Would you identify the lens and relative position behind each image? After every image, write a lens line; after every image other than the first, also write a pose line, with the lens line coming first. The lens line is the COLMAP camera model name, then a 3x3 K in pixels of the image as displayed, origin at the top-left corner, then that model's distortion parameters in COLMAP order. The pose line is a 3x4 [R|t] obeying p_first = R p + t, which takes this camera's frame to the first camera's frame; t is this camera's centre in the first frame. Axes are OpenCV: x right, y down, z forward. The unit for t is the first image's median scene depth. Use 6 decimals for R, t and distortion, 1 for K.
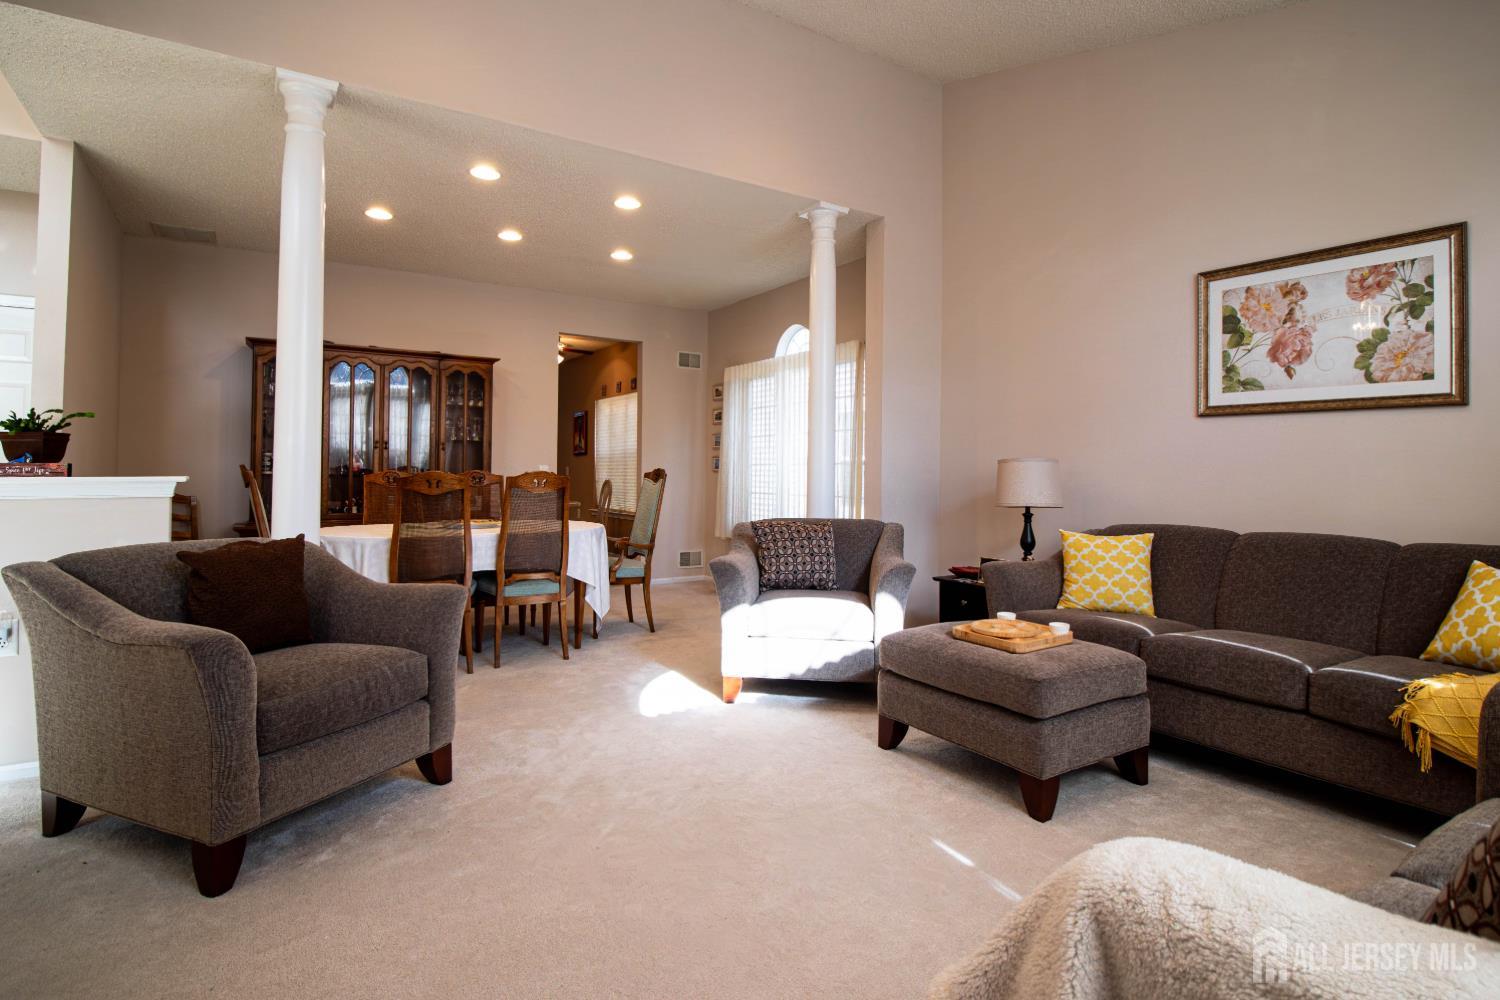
lens RADIAL K [[771.0, 0, 746.0], [0, 771.0, 462.5], [0, 0, 1]] dist [-0.001702, -0.001671]
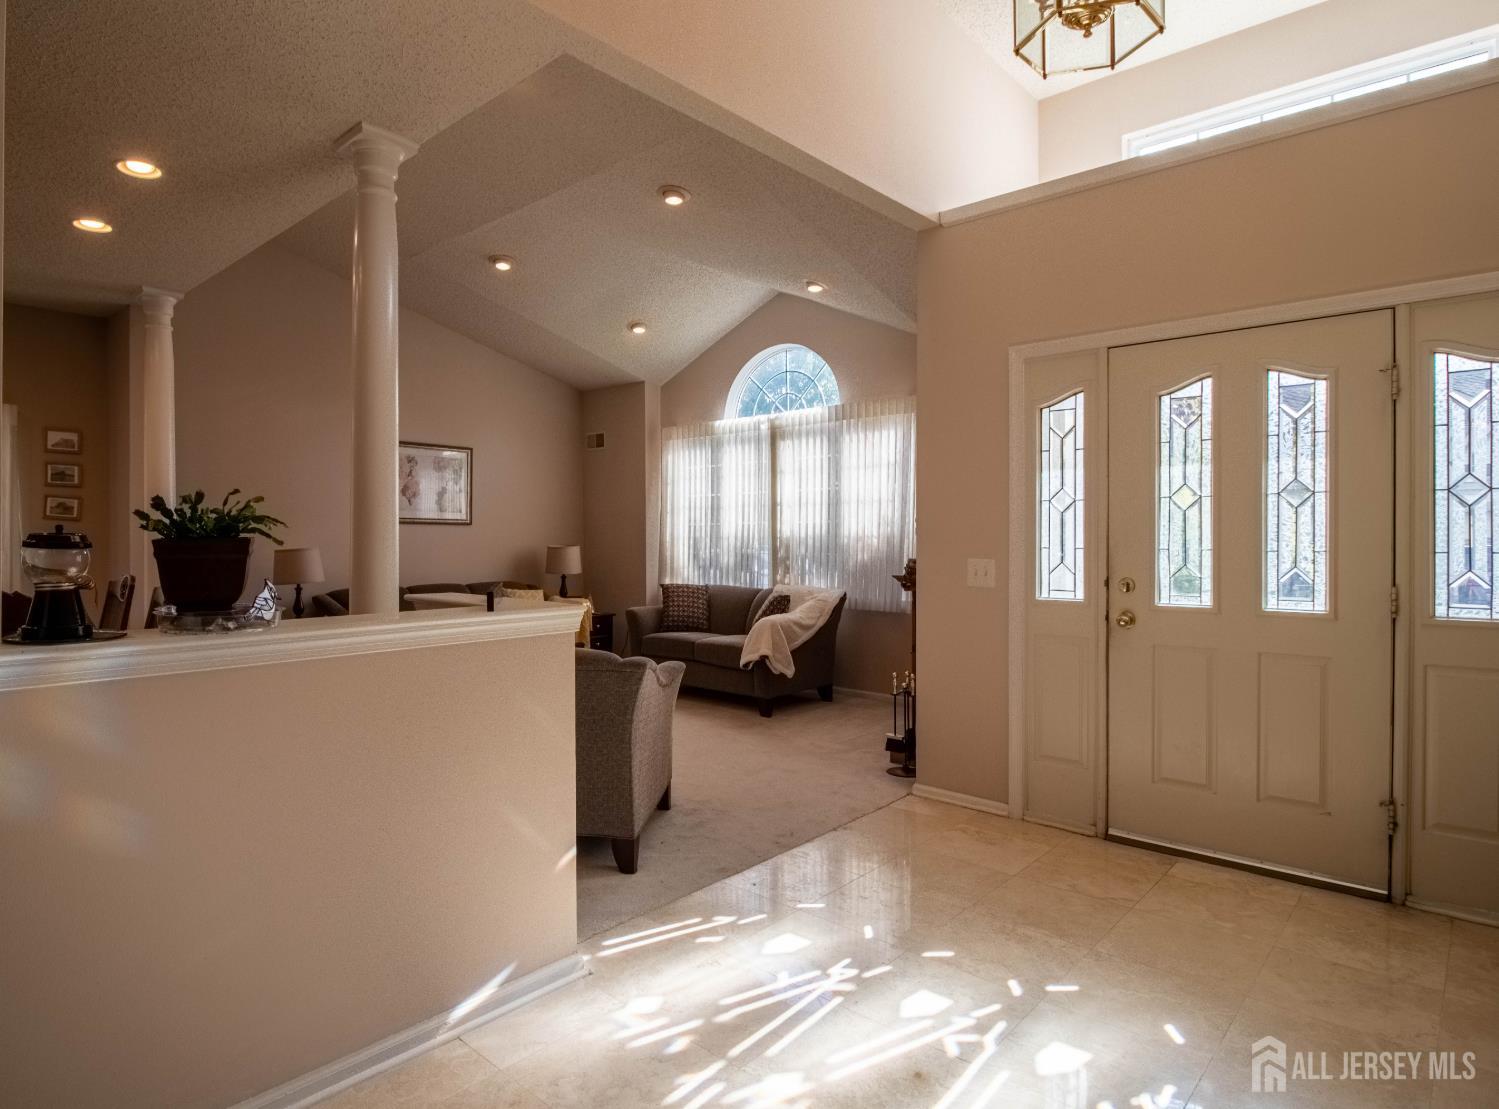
lens RADIAL K [[857.0, 0, 655.0], [0, 857.0, 533.9], [0, 0, 1]] dist [-0.004873, -0.002513]
pose [[-0.217844, 0.000459, 0.975983, -1.471486], [-0.008546, 0.999961, -0.002378, -0.036986], [-0.975946, -0.008858, -0.217832, 0.839860]]
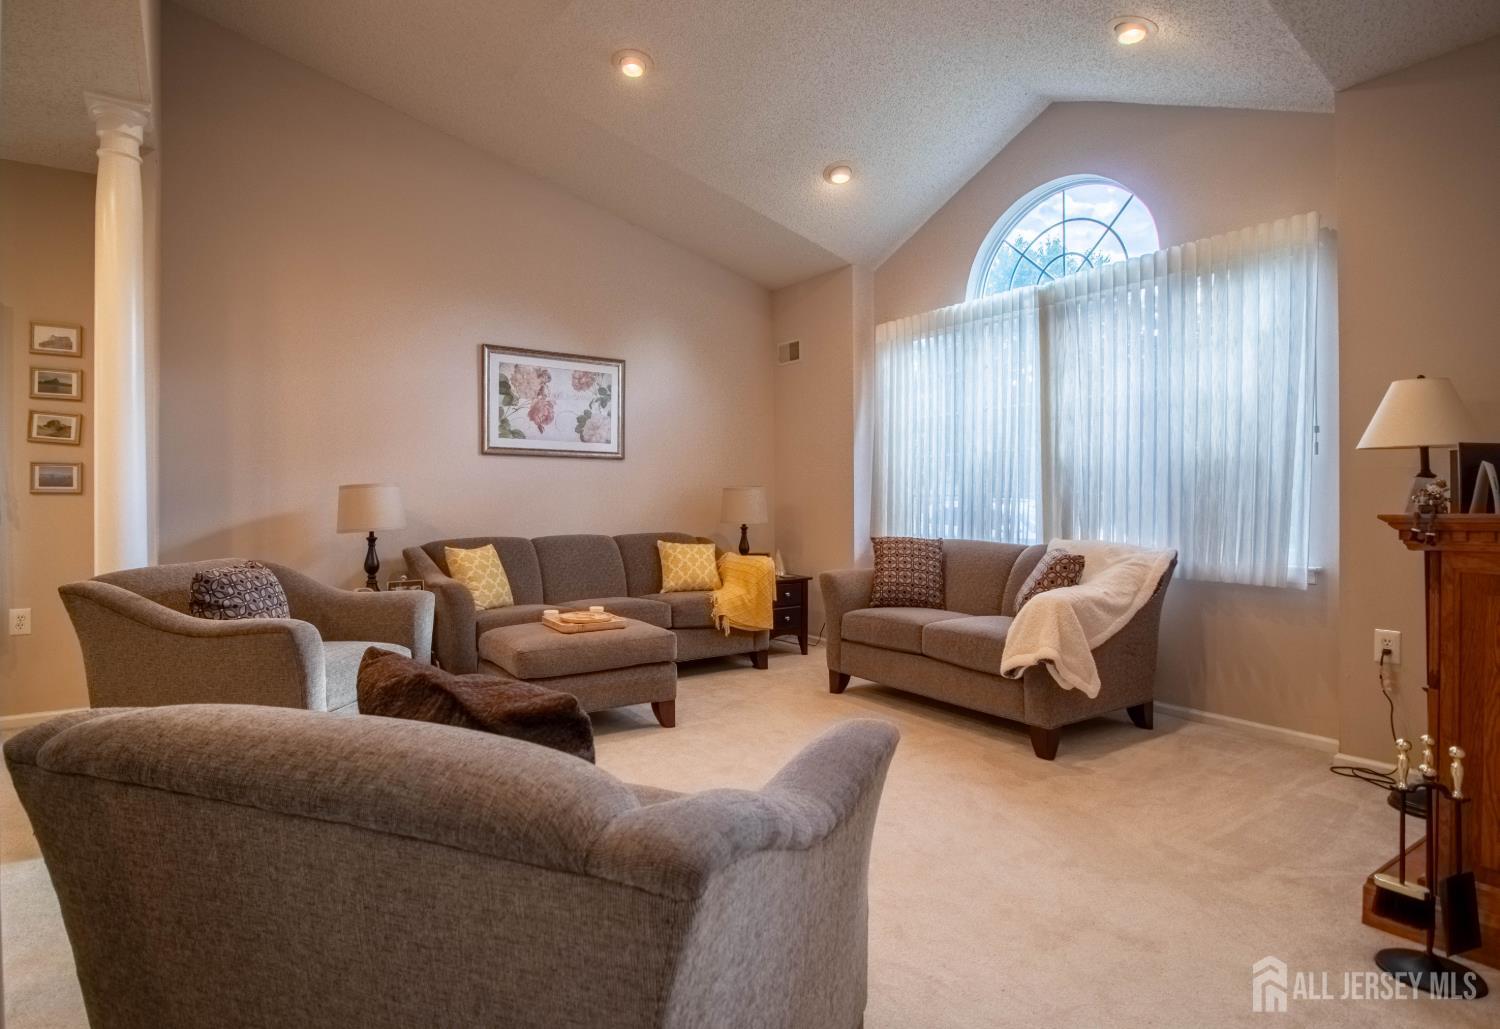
lens RADIAL K [[794.8, 0, 707.5], [0, 794.8, 511.7], [0, 0, 1]] dist [-0.018730, -0.001429]
pose [[-0.005085, -0.019497, 0.999797, -0.807106], [-0.005809, 0.999794, 0.019467, 0.010477], [-0.999970, -0.005709, -0.005197, 0.663193]]
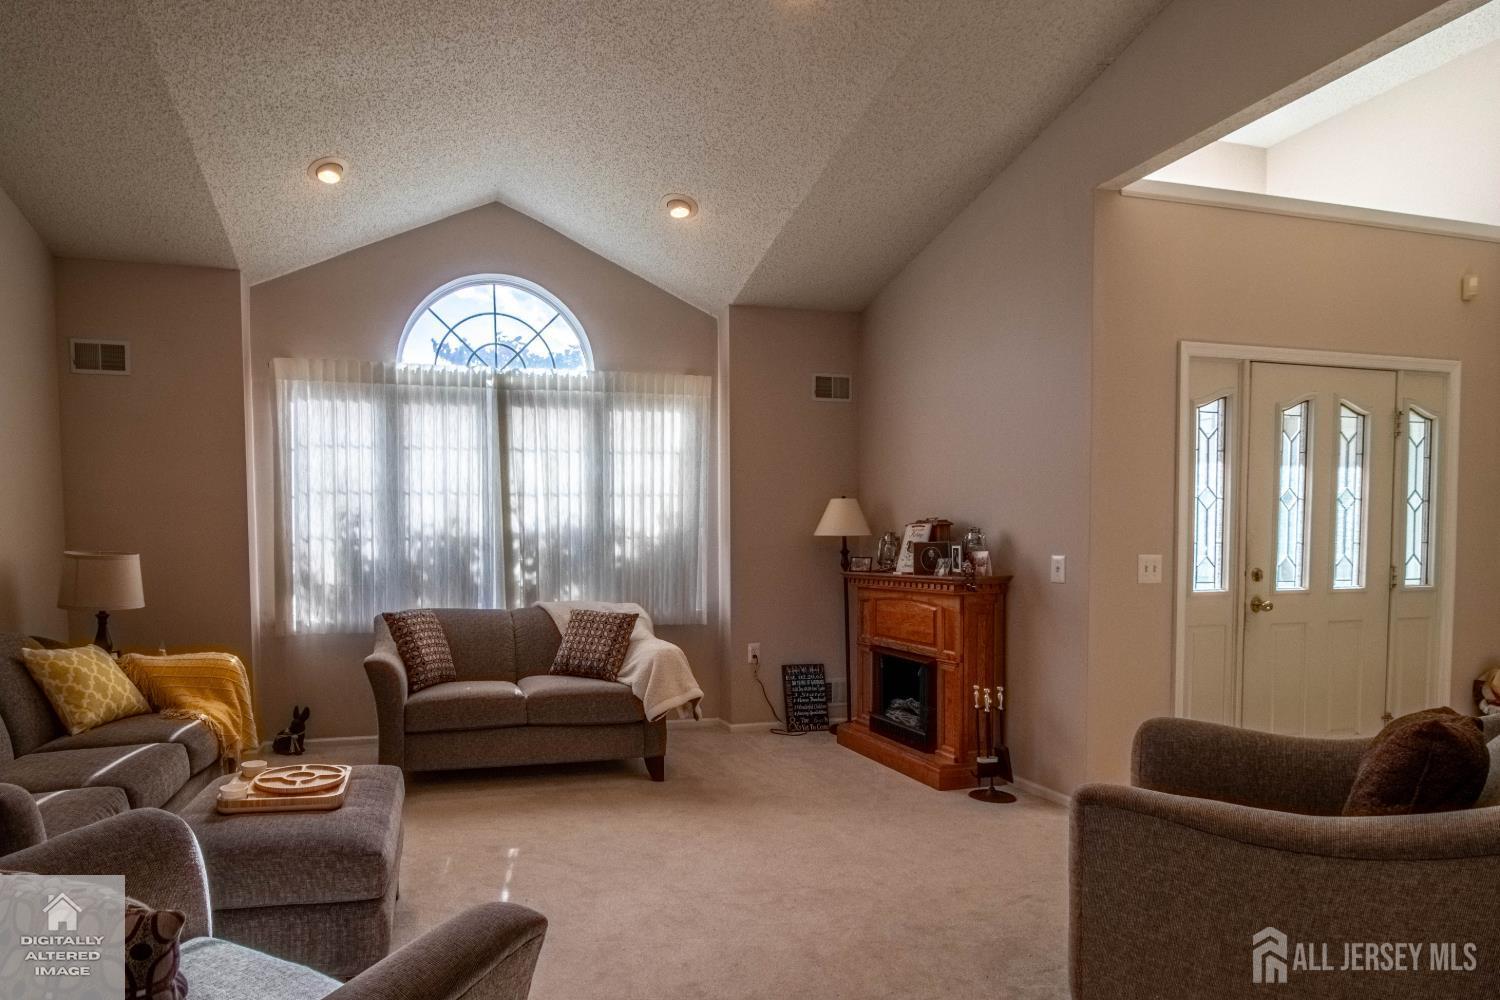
lens RADIAL K [[787.4, 0, 586.5], [0, 787.4, 577.5], [0, 0, 1]] dist [-0.001125, -0.007373]
pose [[-0.940446, -0.012911, 0.339699, -0.167011], [-0.002098, 0.999480, 0.032181, -0.012259], [-0.339938, 0.029552, -0.939983, 1.350589]]
